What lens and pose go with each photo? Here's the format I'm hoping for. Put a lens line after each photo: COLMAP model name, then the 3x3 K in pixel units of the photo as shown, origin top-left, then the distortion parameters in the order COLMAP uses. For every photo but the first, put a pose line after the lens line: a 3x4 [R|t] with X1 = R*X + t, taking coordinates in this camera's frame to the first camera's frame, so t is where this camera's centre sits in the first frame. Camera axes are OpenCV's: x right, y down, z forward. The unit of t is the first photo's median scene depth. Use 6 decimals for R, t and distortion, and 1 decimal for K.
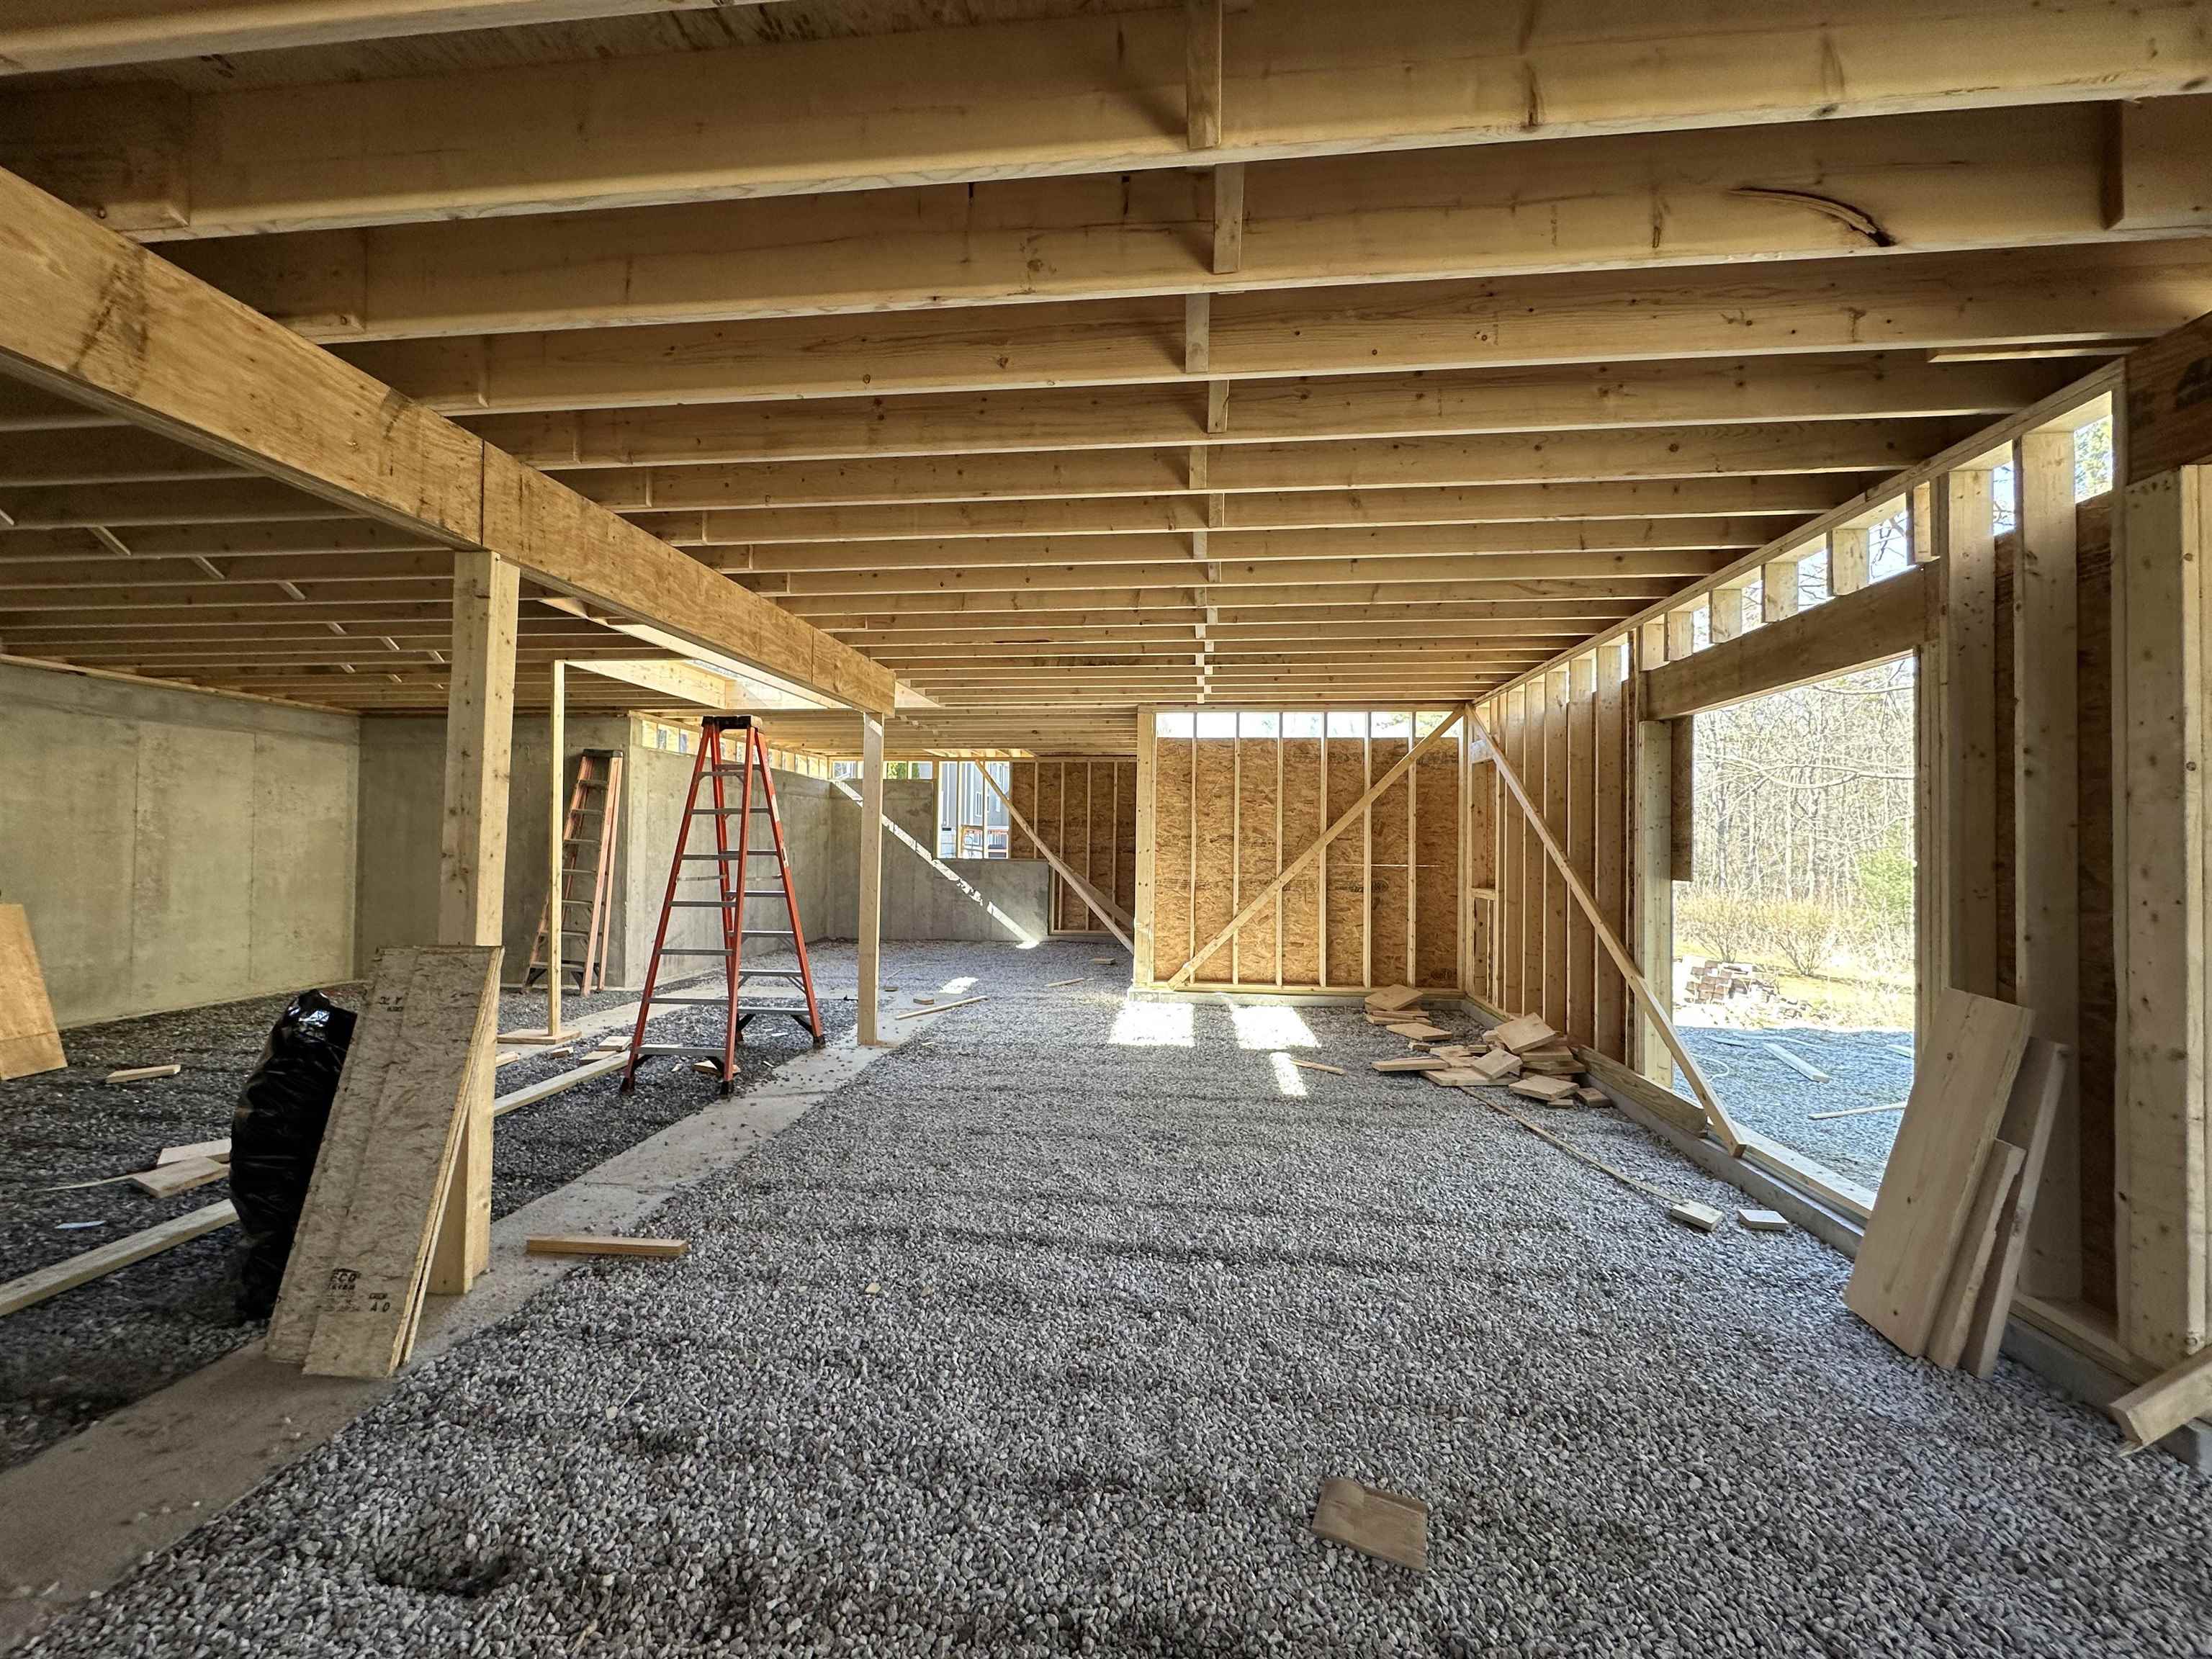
lens RADIAL K [[884.1, 0, 1103.9], [0, 884.1, 828.3], [0, 0, 1]] dist [0.000116, 0.000007]
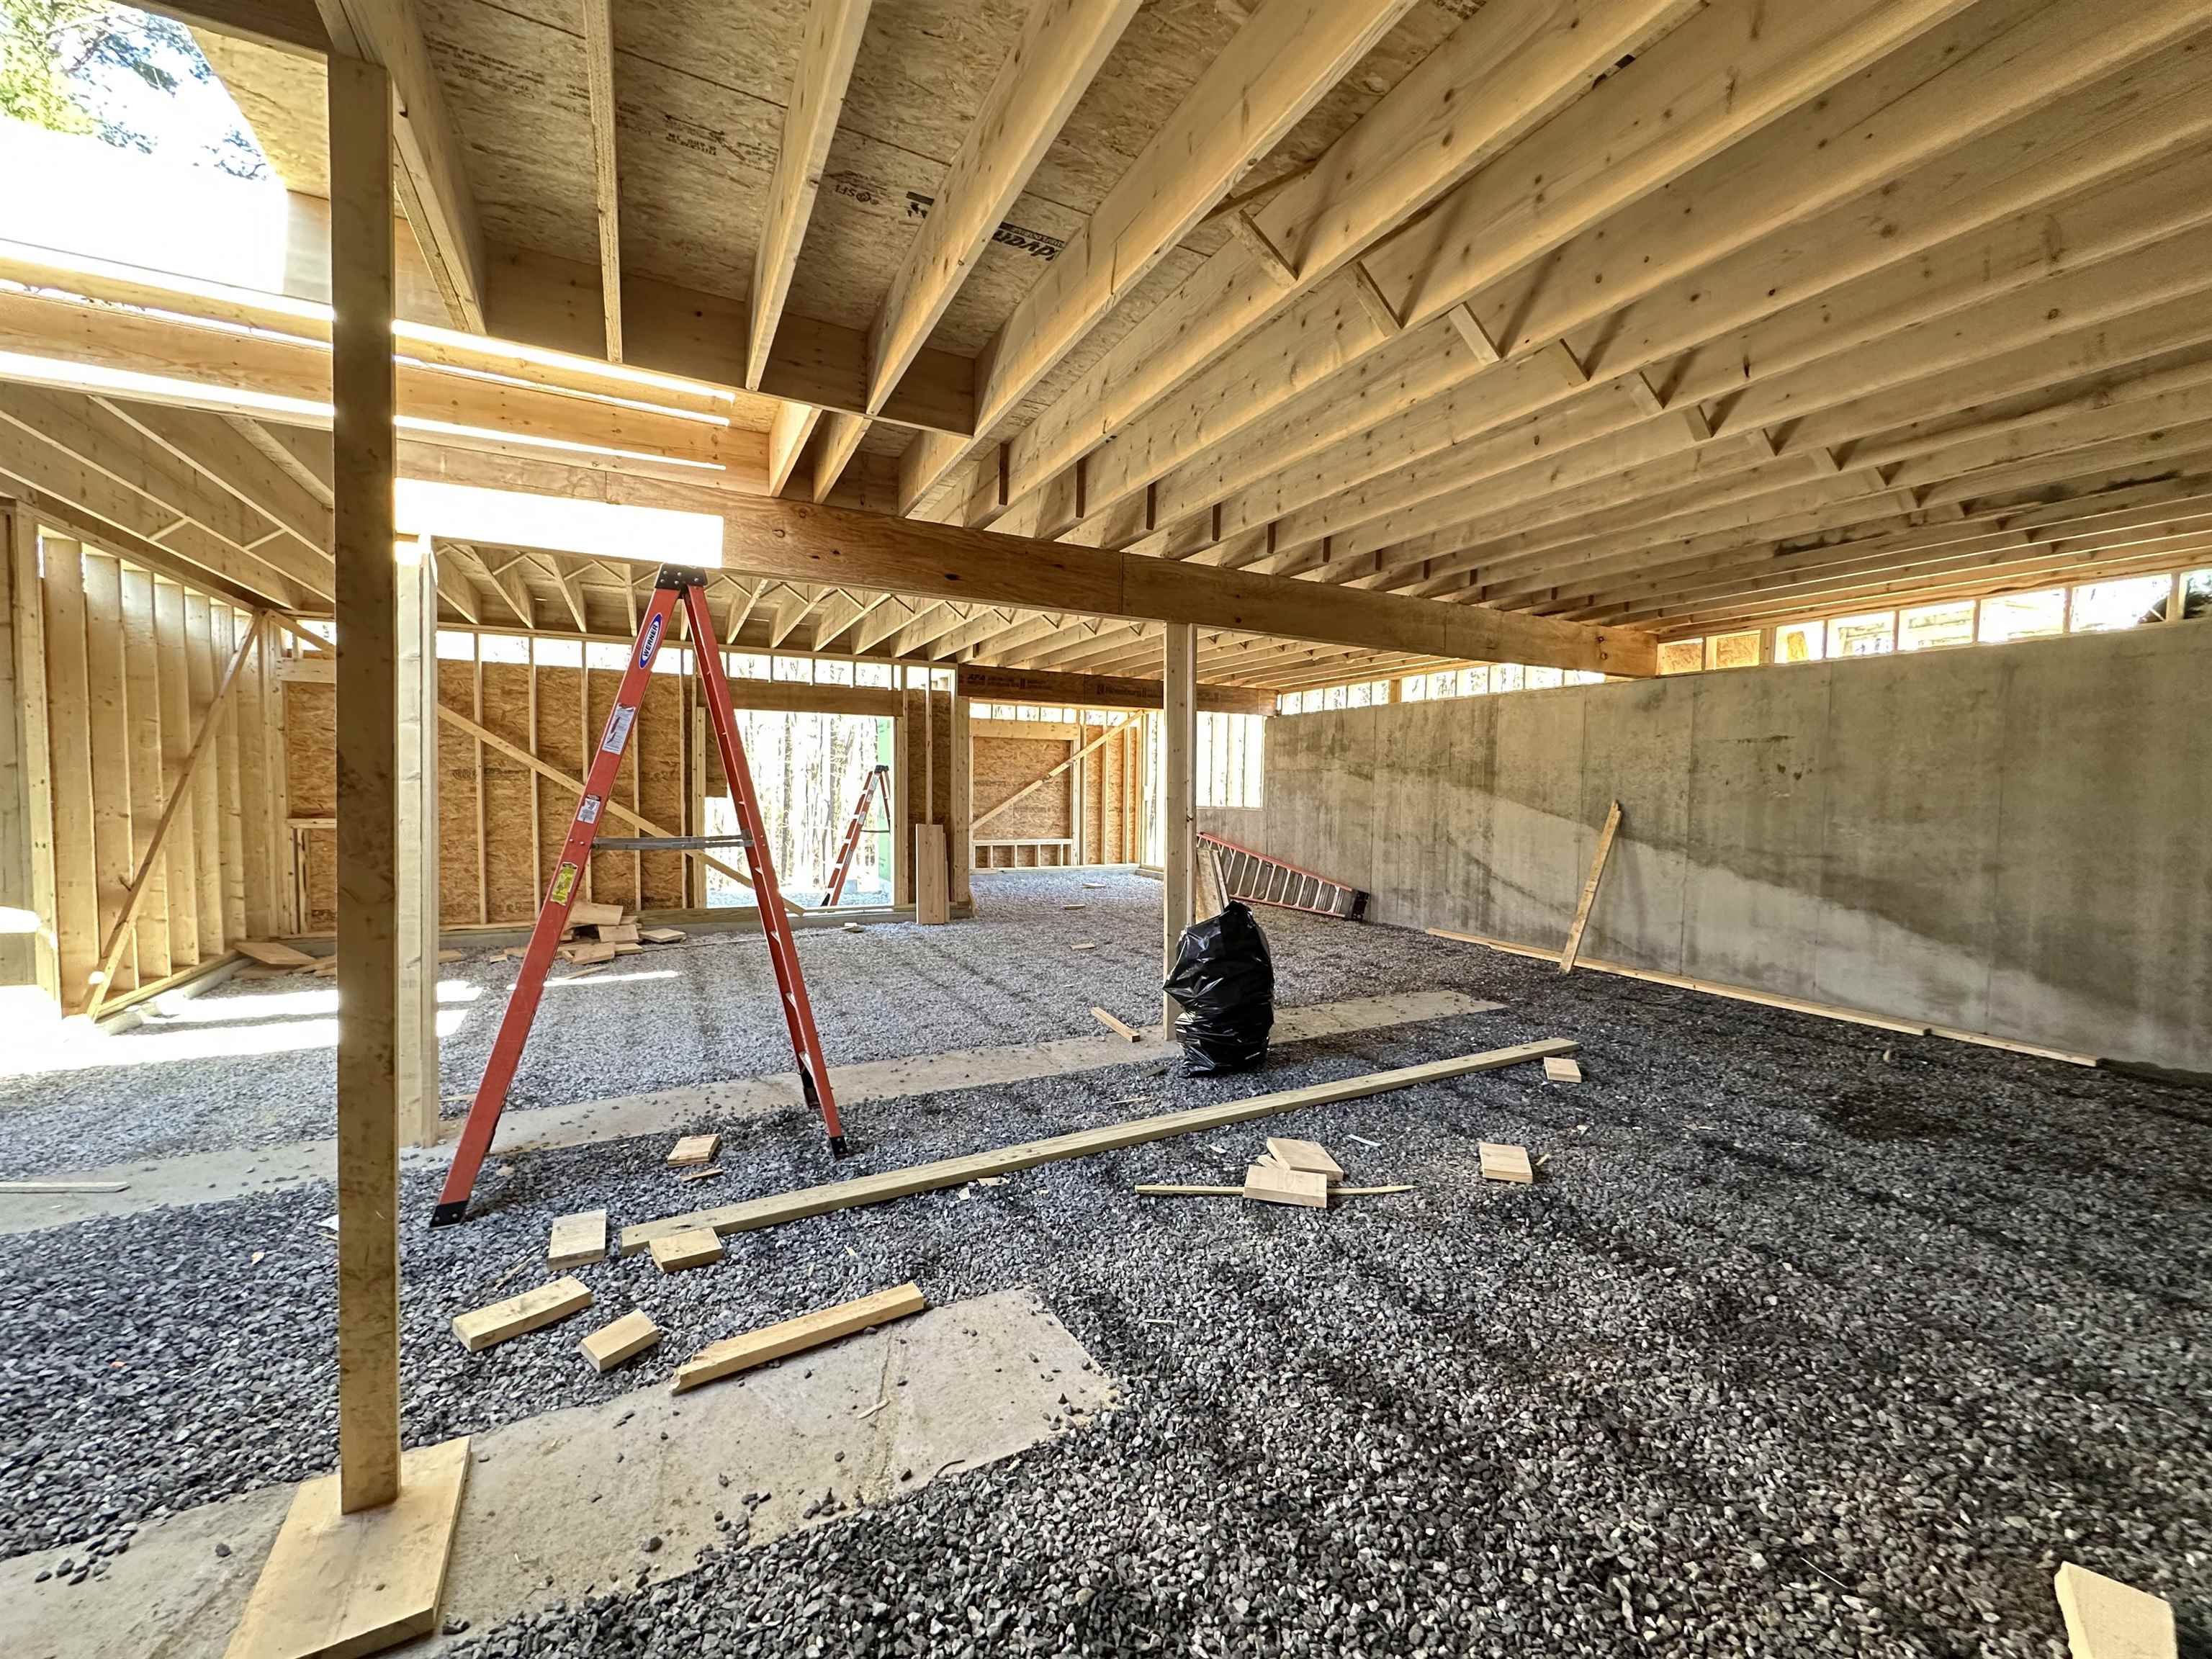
lens RADIAL K [[884.1, 0, 1107.0], [0, 884.1, 831.0], [0, 0, 1]] dist [0.000116, 0.000007]
pose [[-0.552854, -0.058117, 0.831249, -1.329061], [-0.033061, 0.998309, 0.047808, 0.013680], [-0.832622, -0.001051, -0.553841, 1.335786]]
